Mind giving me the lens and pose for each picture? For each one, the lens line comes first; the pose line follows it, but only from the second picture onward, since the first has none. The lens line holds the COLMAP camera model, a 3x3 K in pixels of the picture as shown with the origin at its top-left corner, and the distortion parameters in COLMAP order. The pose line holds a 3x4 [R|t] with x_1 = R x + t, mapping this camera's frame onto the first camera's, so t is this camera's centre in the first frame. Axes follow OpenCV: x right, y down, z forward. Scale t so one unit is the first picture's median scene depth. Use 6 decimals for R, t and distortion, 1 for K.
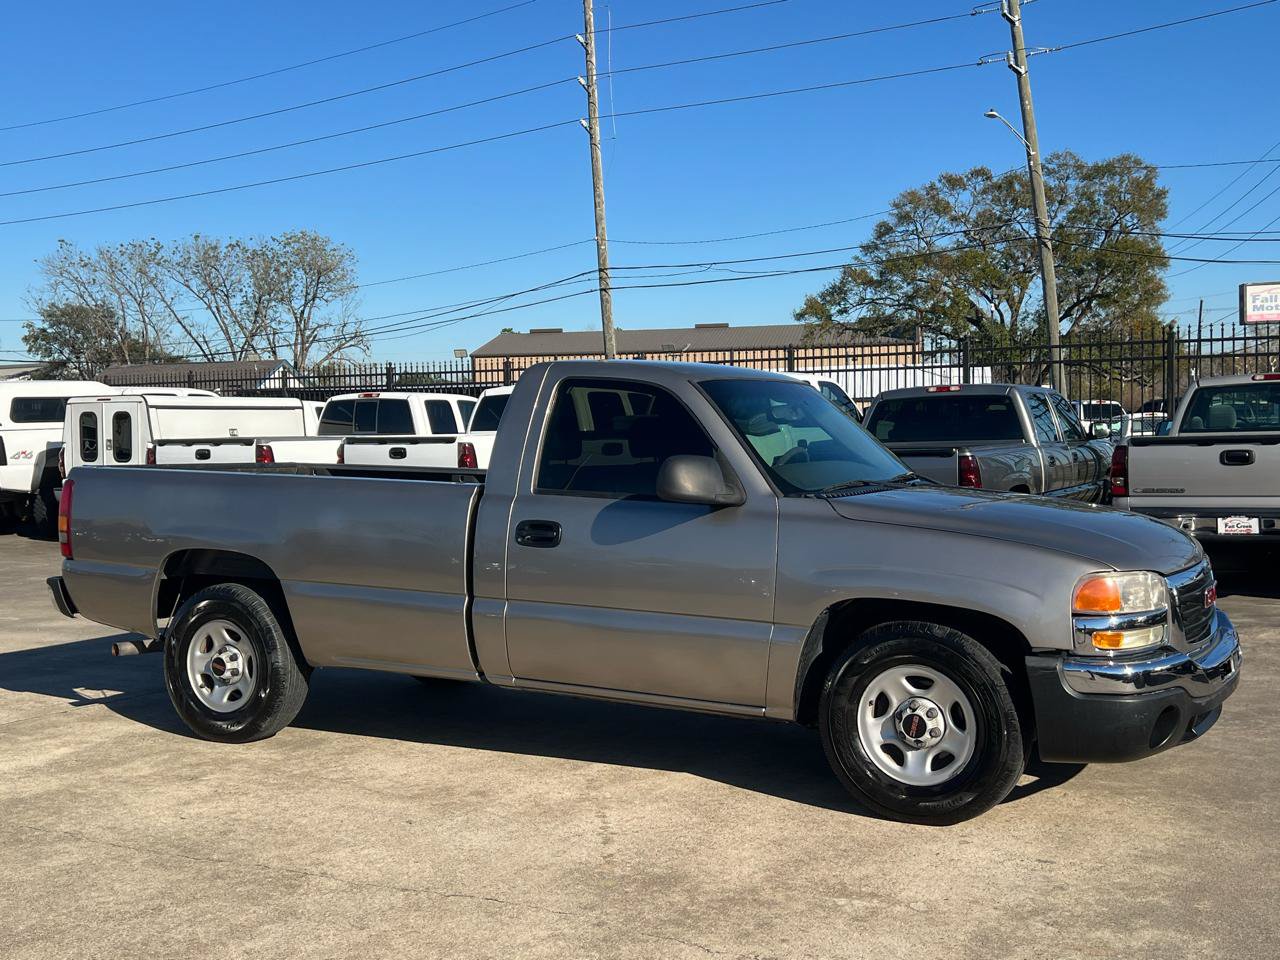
lens RADIAL K [[1324.8, 0, 664.4], [0, 1324.8, 484.5], [0, 0, 1]] dist [0.115205, -0.260133]
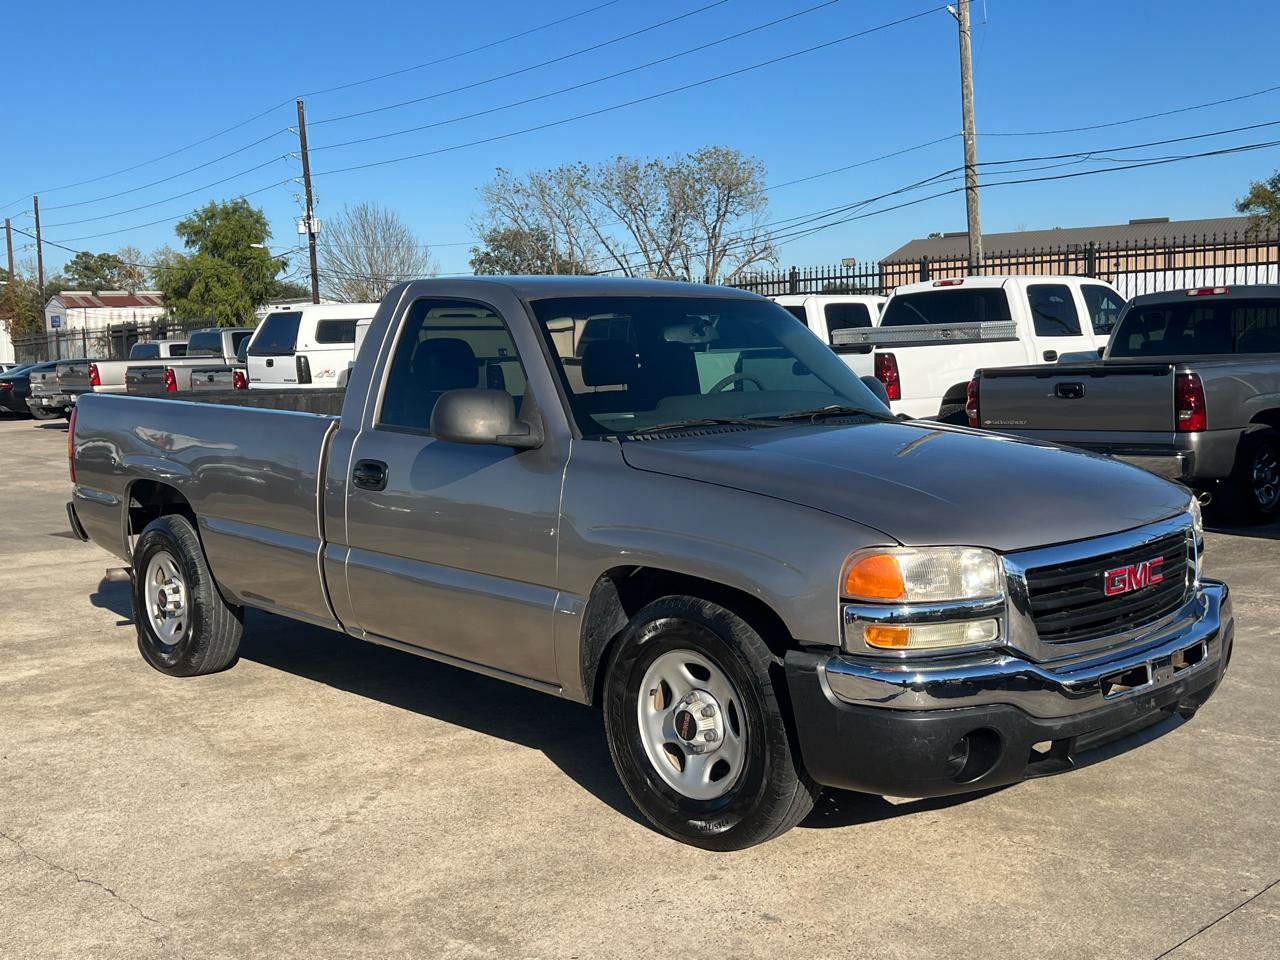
lens RADIAL K [[1335.5, 0, 647.4], [0, 1335.5, 480.7], [0, 0, 1]] dist [0.115475, -0.239625]
pose [[0.948015, 0.021300, -0.317512, 0.294124], [-0.001428, 0.998032, 0.062690, -0.012453], [0.318223, -0.058978, 0.946180, 0.163635]]
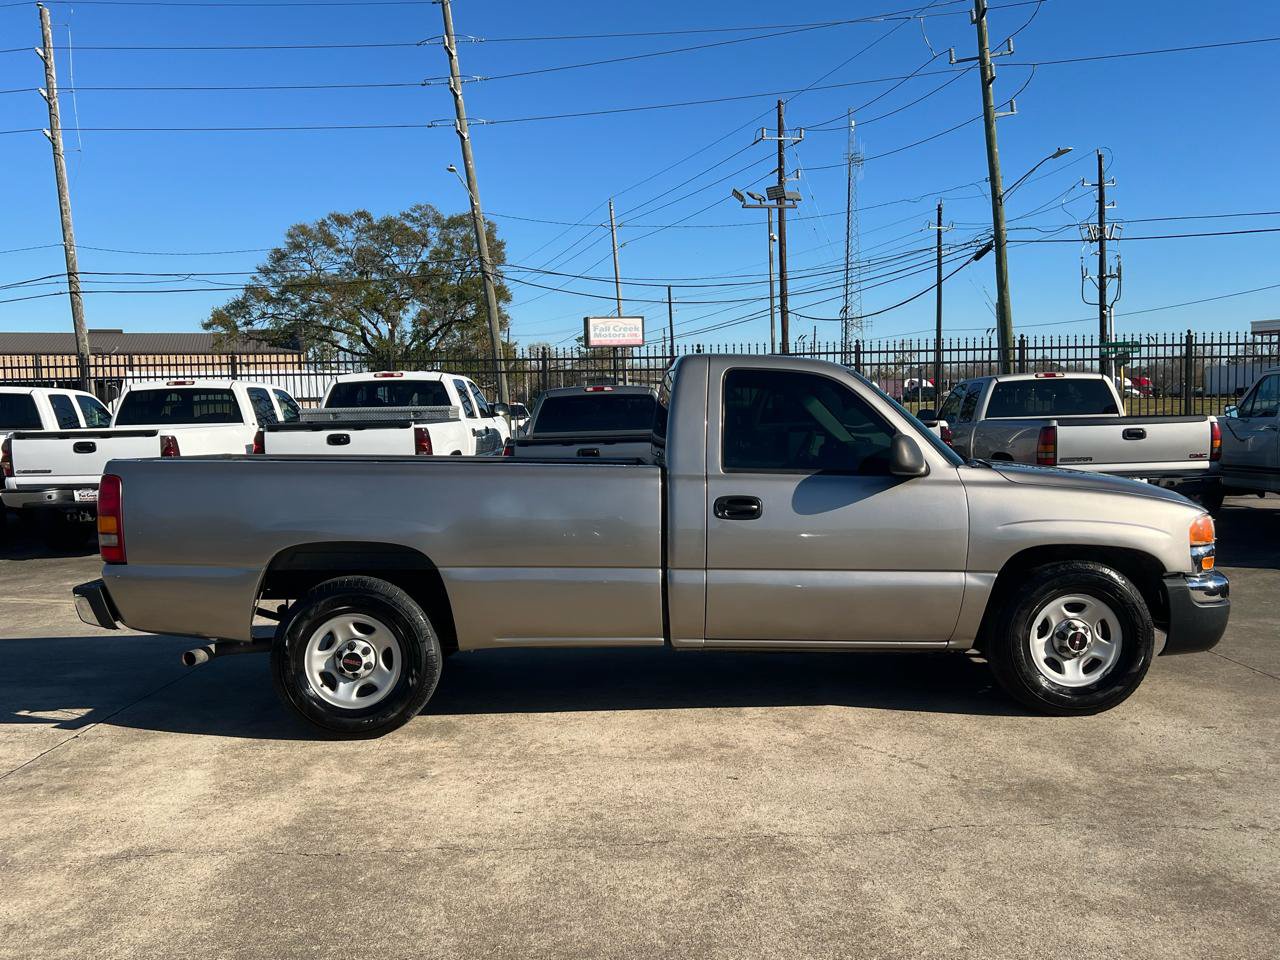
lens RADIAL K [[1079.3, 0, 640.0], [0, 1079.3, 480.0], [0, 0, 1]] dist [0.078412, -0.126124]
pose [[0.876401, -0.030601, 0.480609, -0.481901], [0.026602, 0.999532, 0.015132, -0.001715], [-0.480847, -0.000476, 0.876804, 0.194673]]
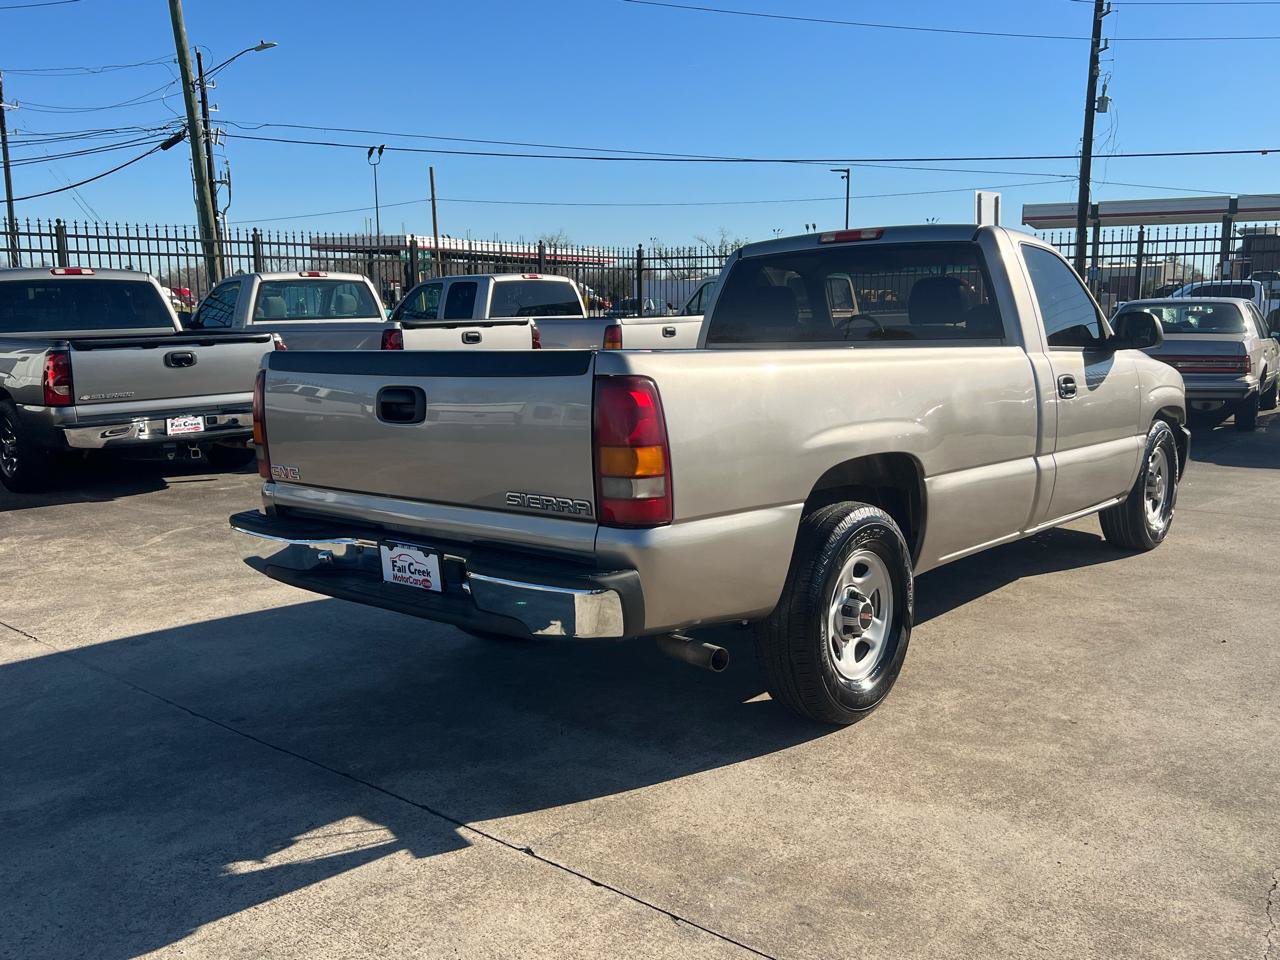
lens RADIAL K [[1079.3, 0, 640.0], [0, 1079.3, 480.0], [0, 0, 1]] dist [0.078412, -0.126124]
pose [[0.243935, -0.138058, 0.959914, -0.841222], [0.050178, 0.990286, 0.129675, -0.017826], [-0.968492, 0.016534, 0.248493, 0.893799]]
